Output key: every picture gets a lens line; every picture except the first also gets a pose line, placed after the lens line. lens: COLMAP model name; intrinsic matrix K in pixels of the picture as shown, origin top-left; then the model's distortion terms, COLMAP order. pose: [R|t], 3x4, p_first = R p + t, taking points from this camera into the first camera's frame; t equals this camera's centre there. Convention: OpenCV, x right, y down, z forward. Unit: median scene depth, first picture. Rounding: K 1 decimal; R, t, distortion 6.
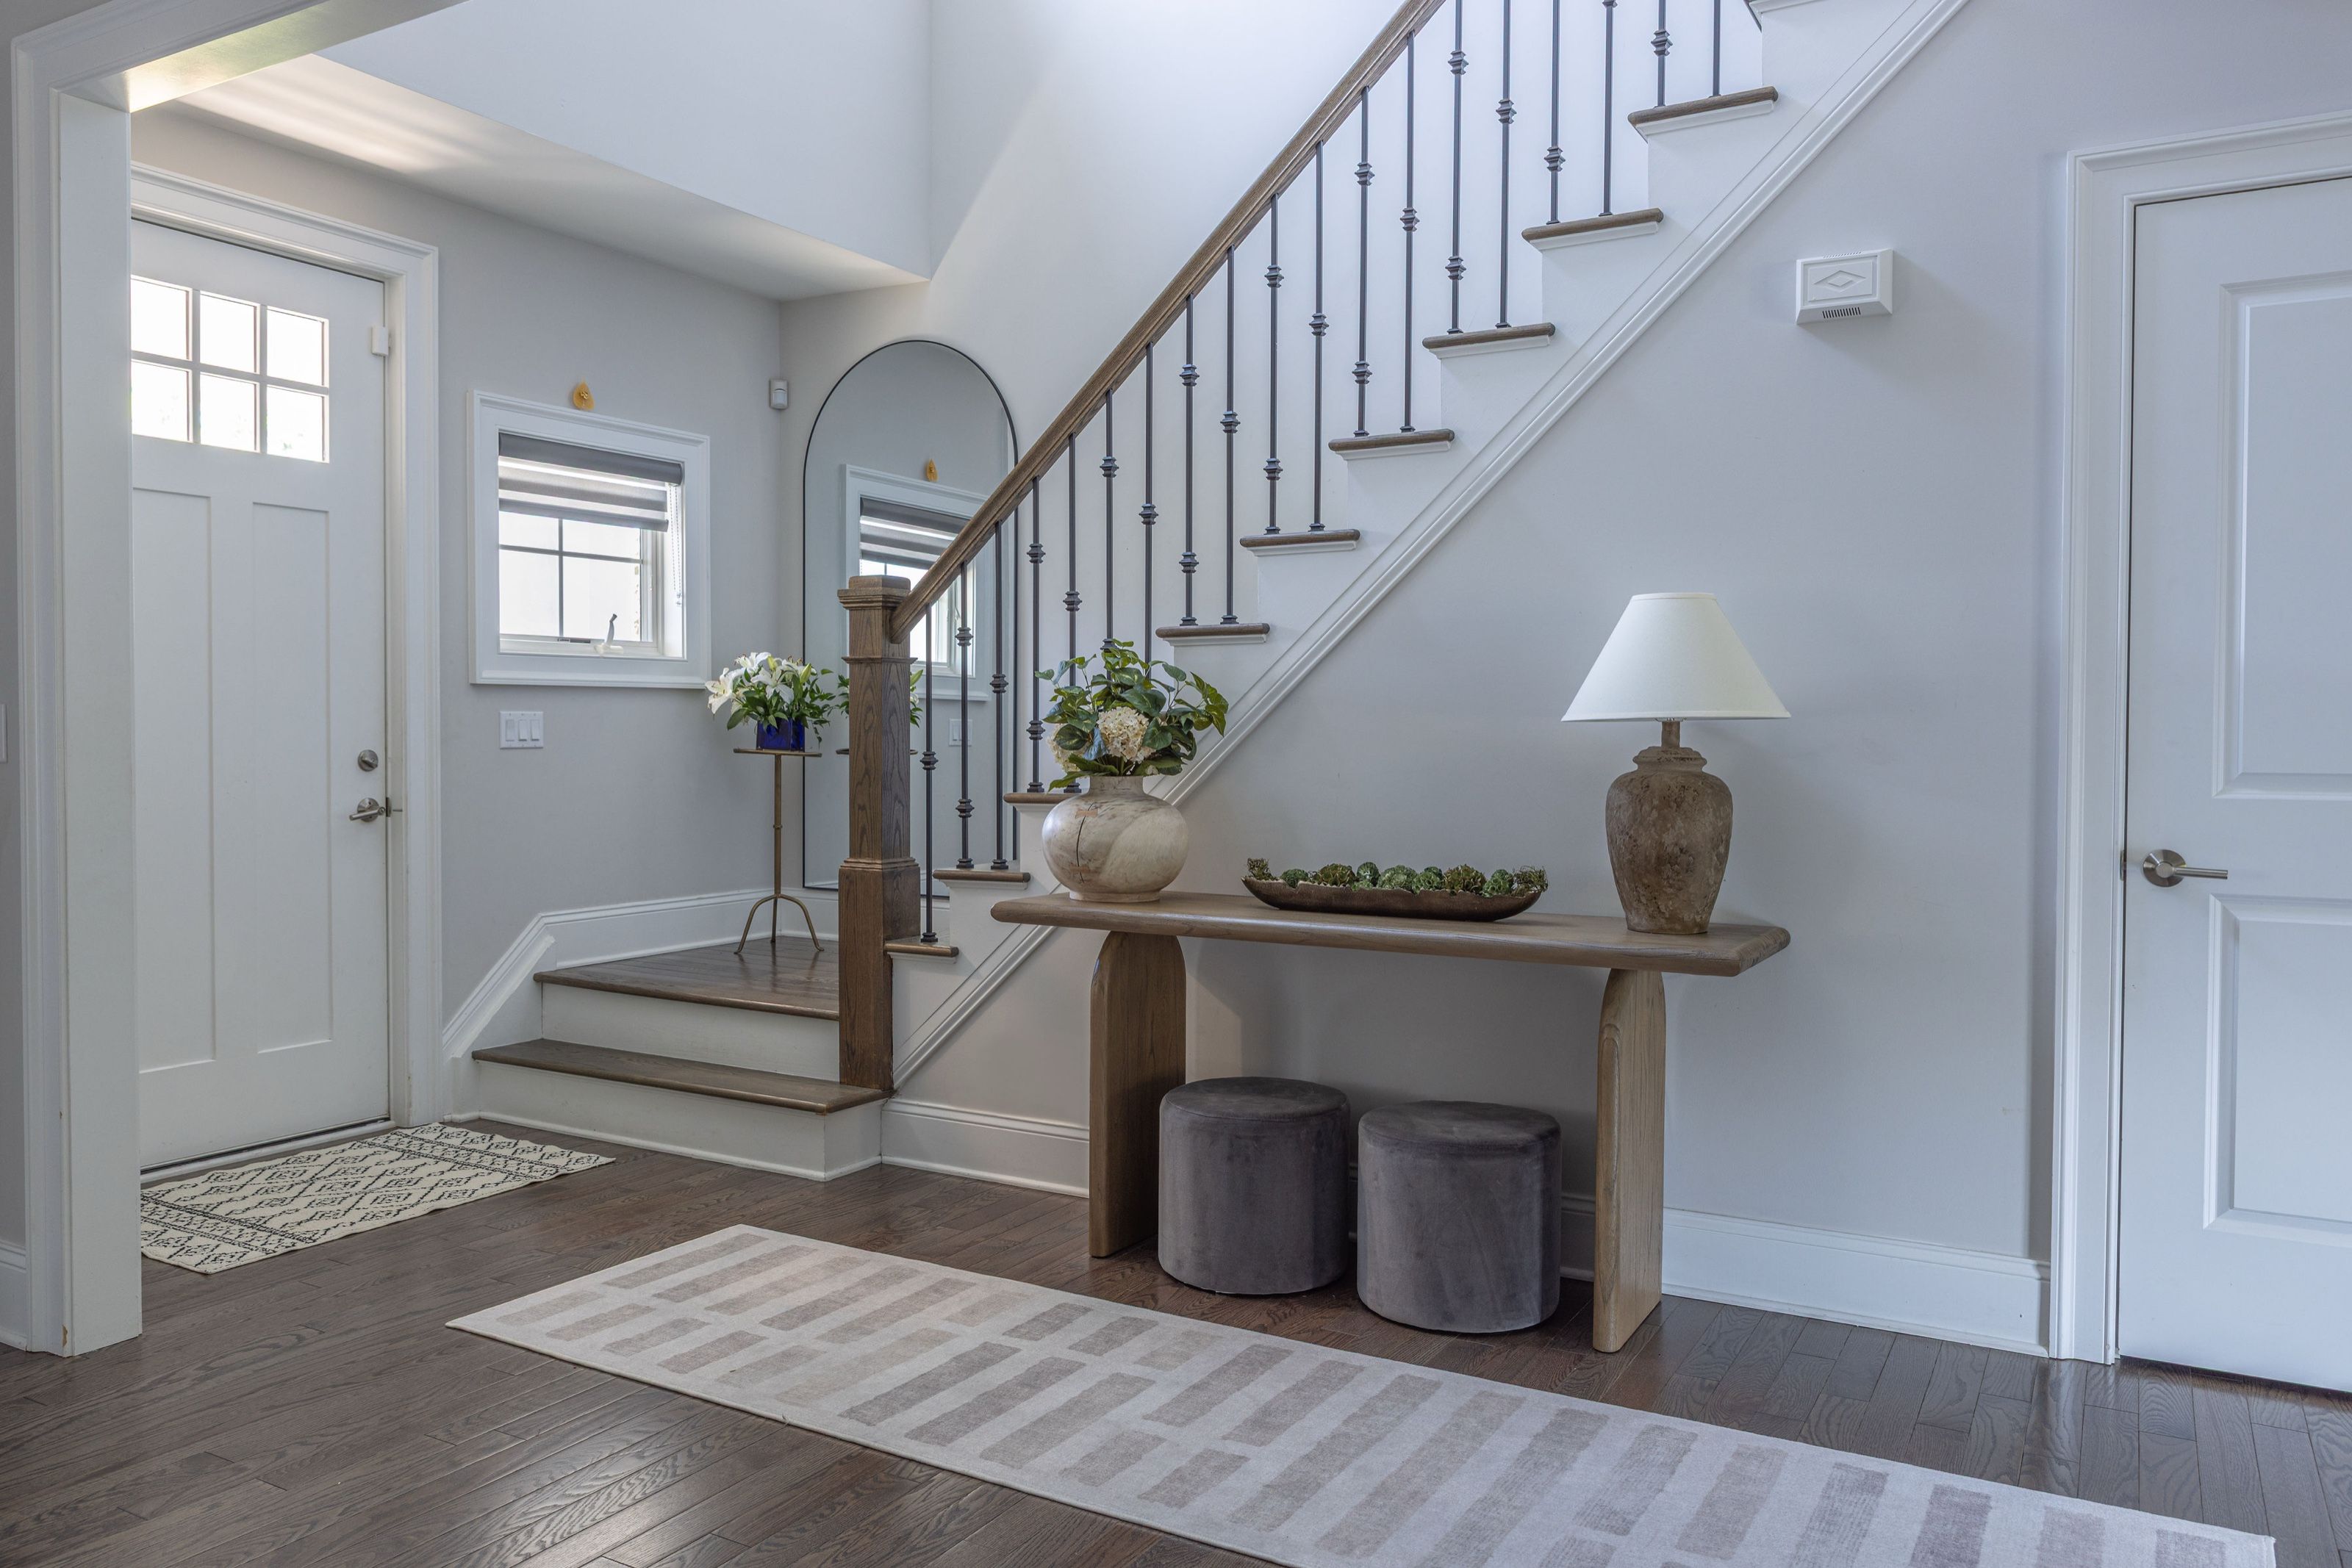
lens RADIAL K [[1540.3, 0, 1248.9], [0, 1540.3, 779.0], [0, 0, 1]] dist [-0.003486, 0.001082]
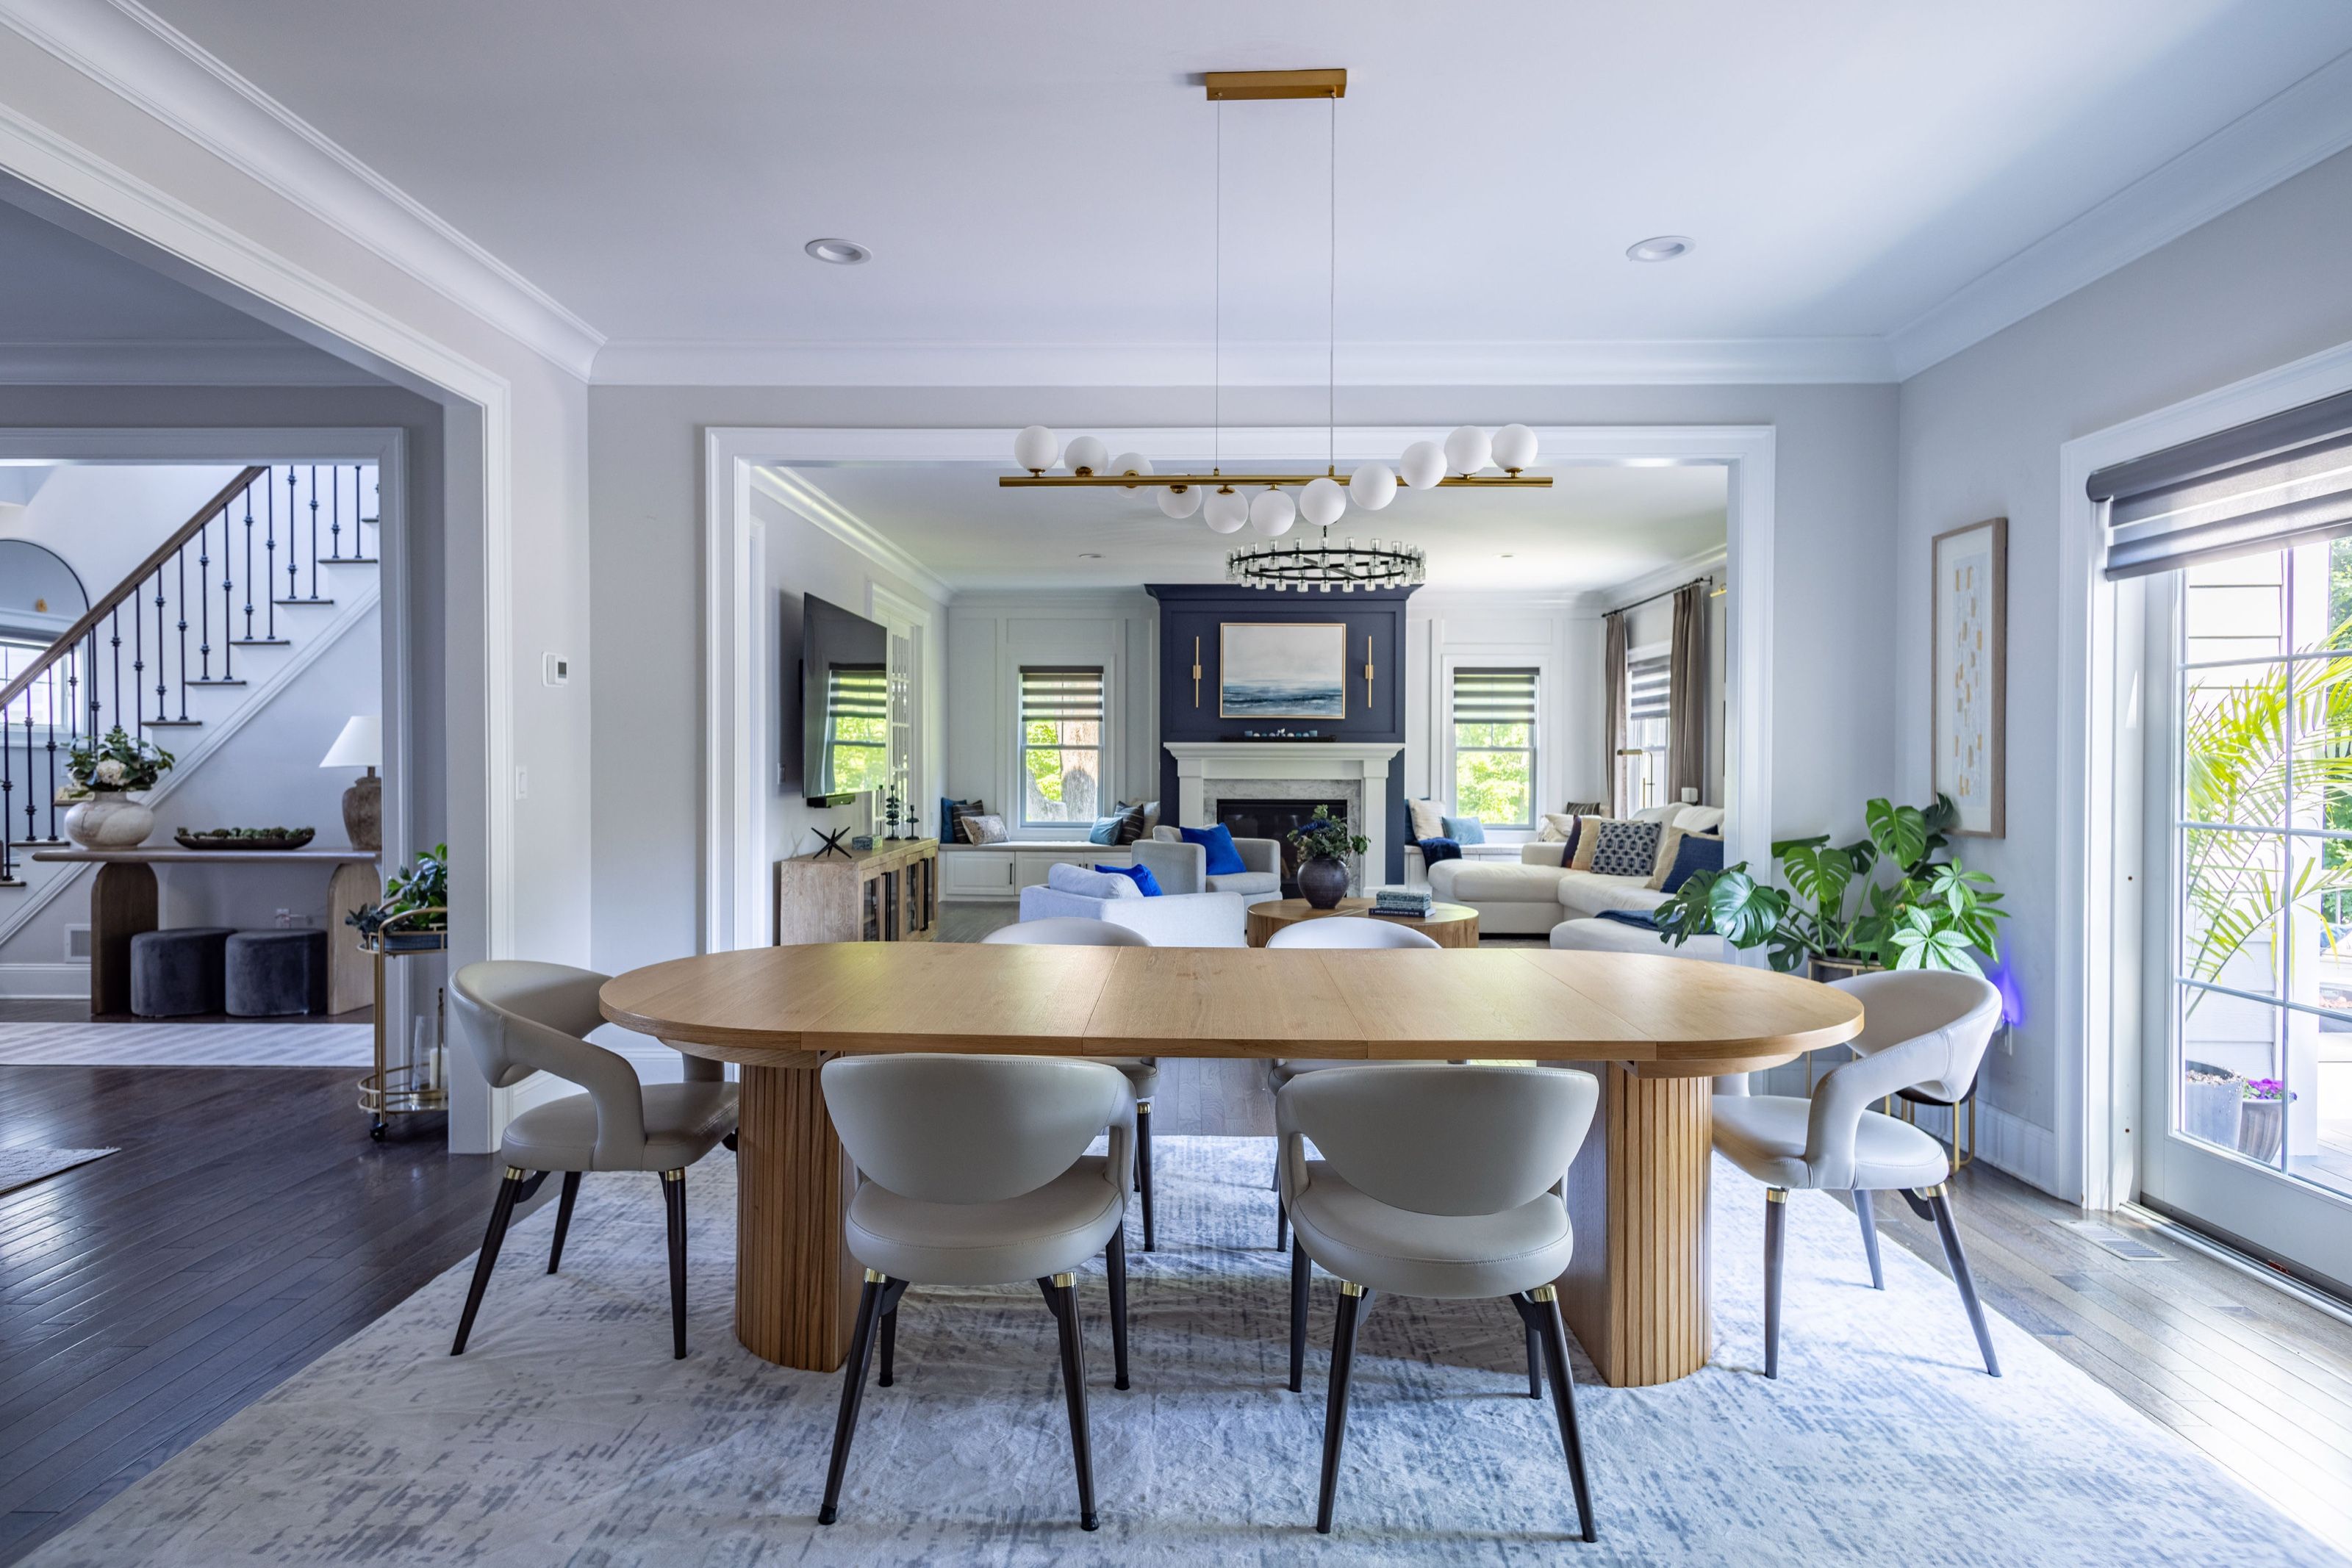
lens RADIAL K [[1300.6, 0, 1168.8], [0, 1300.6, 779.5], [0, 0, 1]] dist [0.016255, -0.000151]
pose [[0.897490, -0.010923, 0.440899, 0.453811], [0.013813, 0.999899, -0.003346, 0.007635], [-0.440818, 0.009093, 0.897551, -1.366910]]
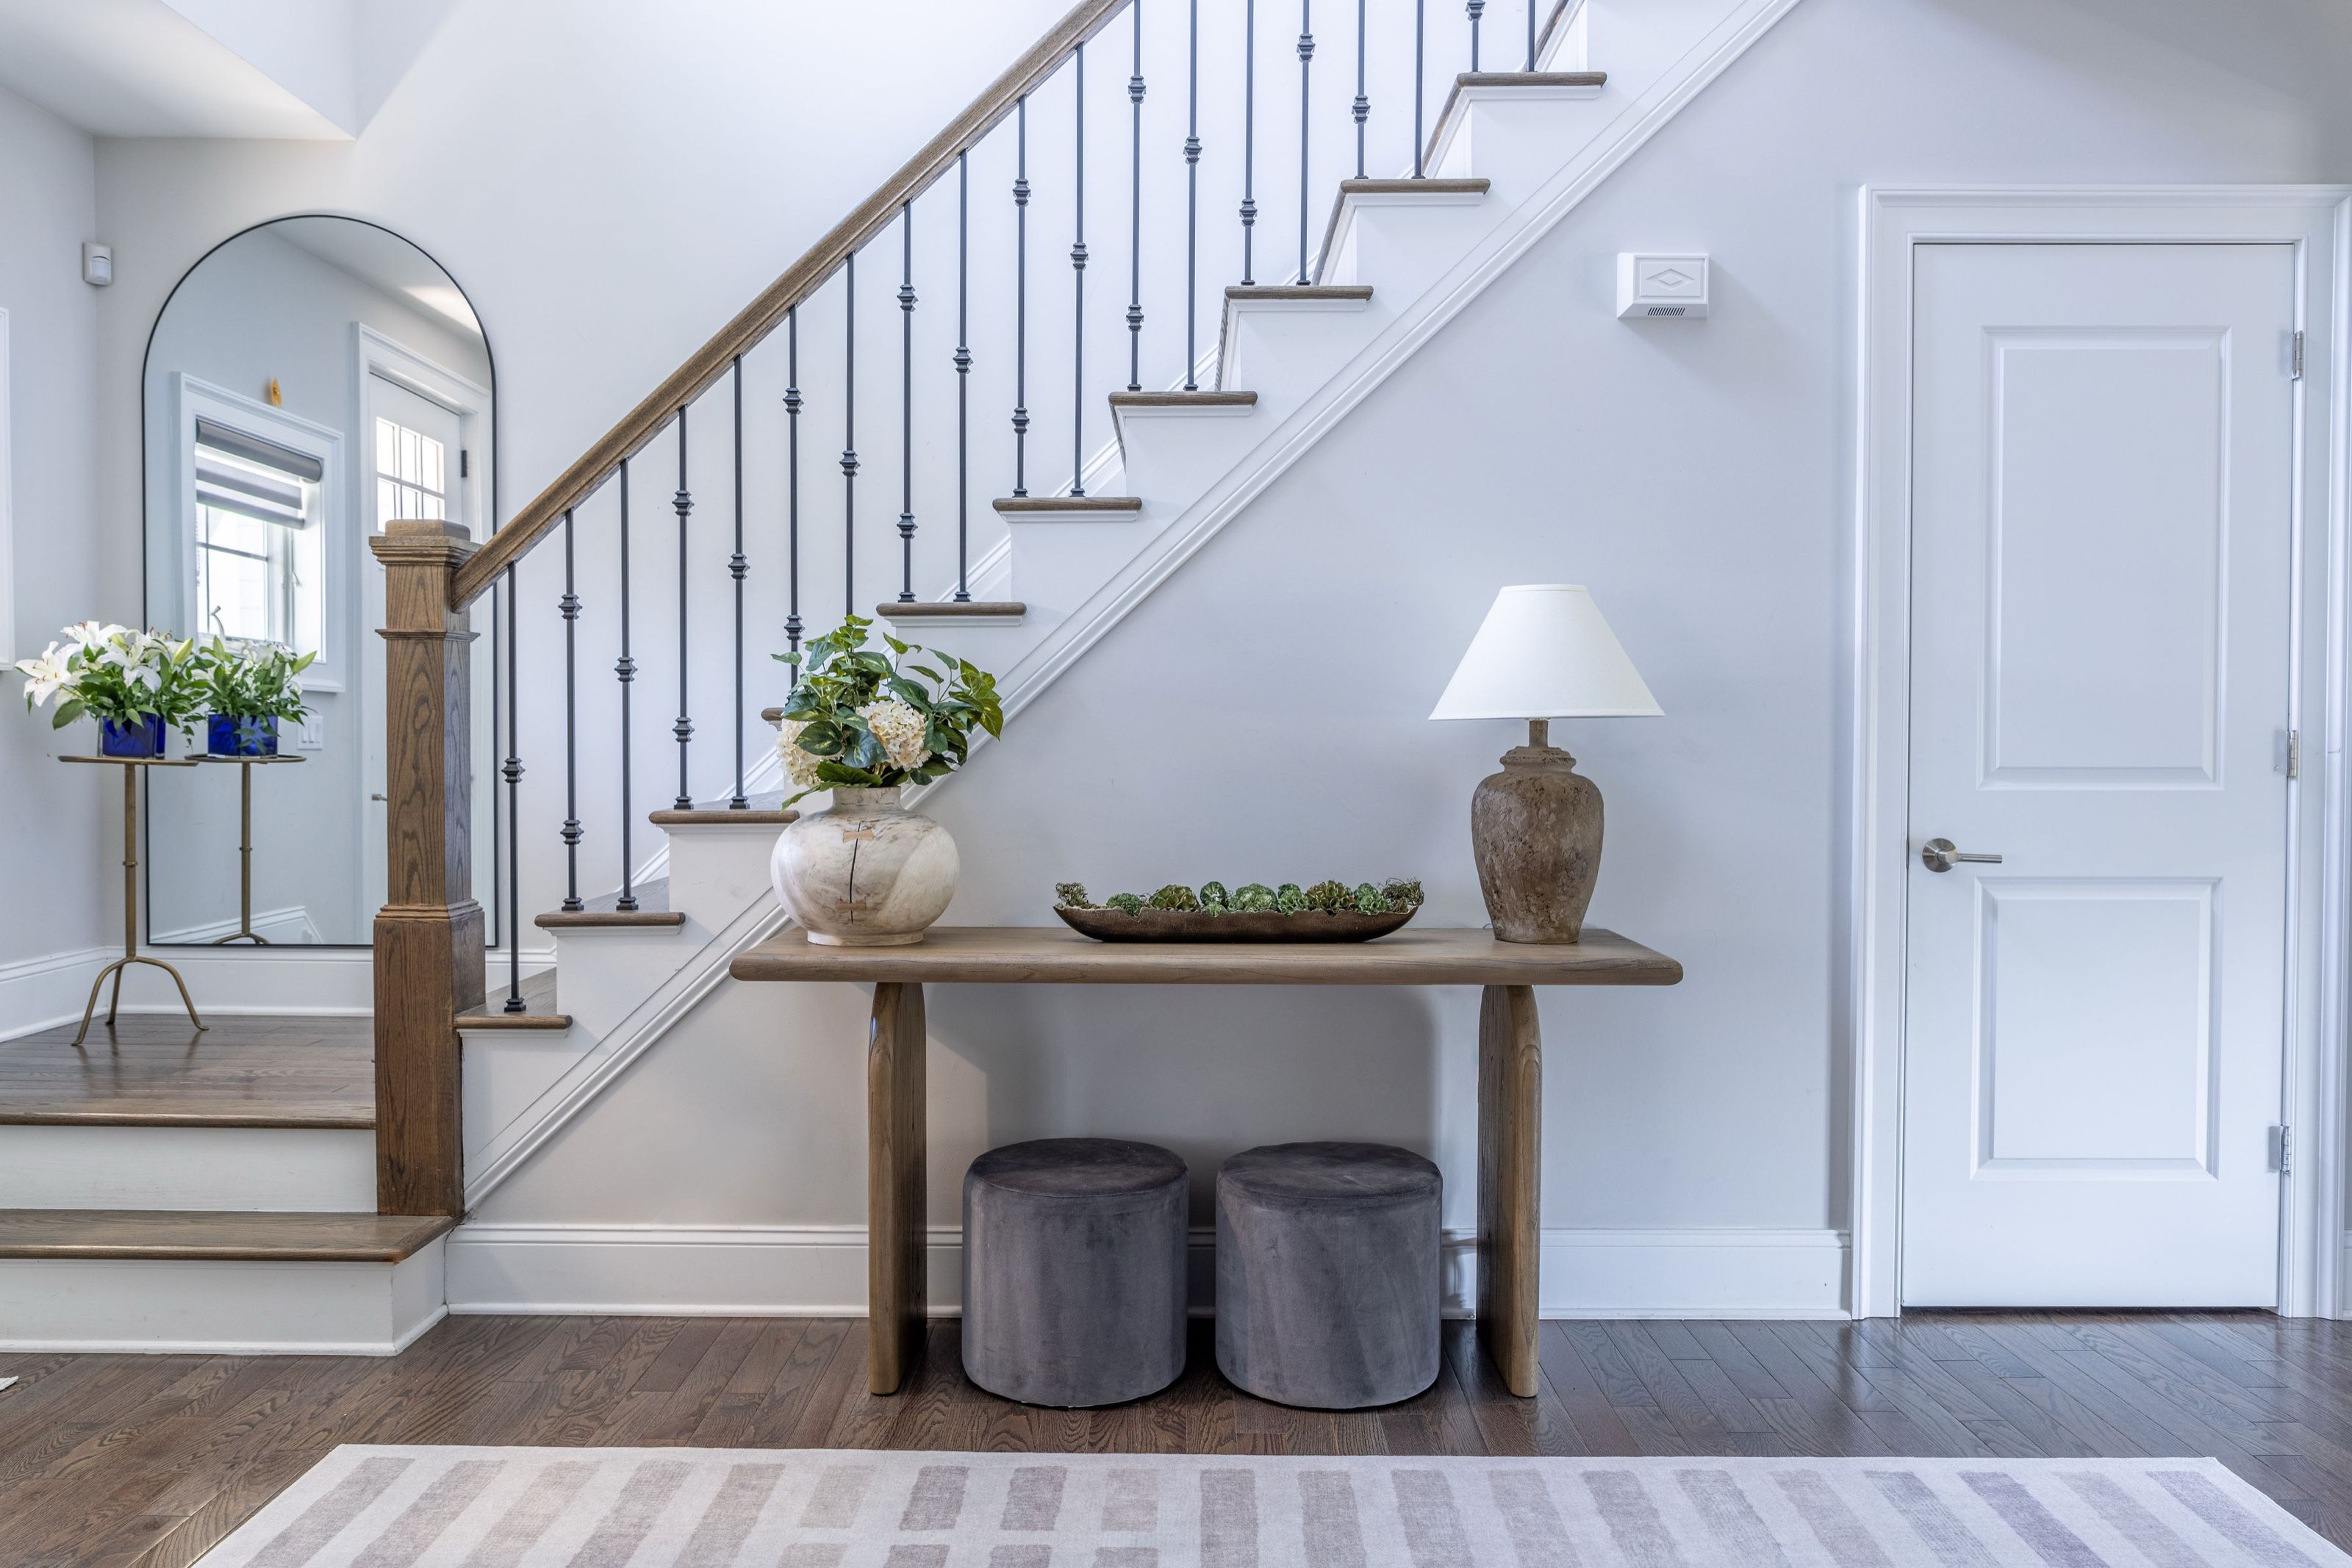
lens RADIAL K [[1542.6, 0, 1164.8], [0, 1542.6, 781.4], [0, 0, 1]] dist [-0.004728, 0.000054]
pose [[0.892362, -0.015850, 0.451042, -0.323432], [0.014885, 0.999873, 0.005687, -0.007440], [-0.451075, 0.001639, 0.892484, 0.226886]]
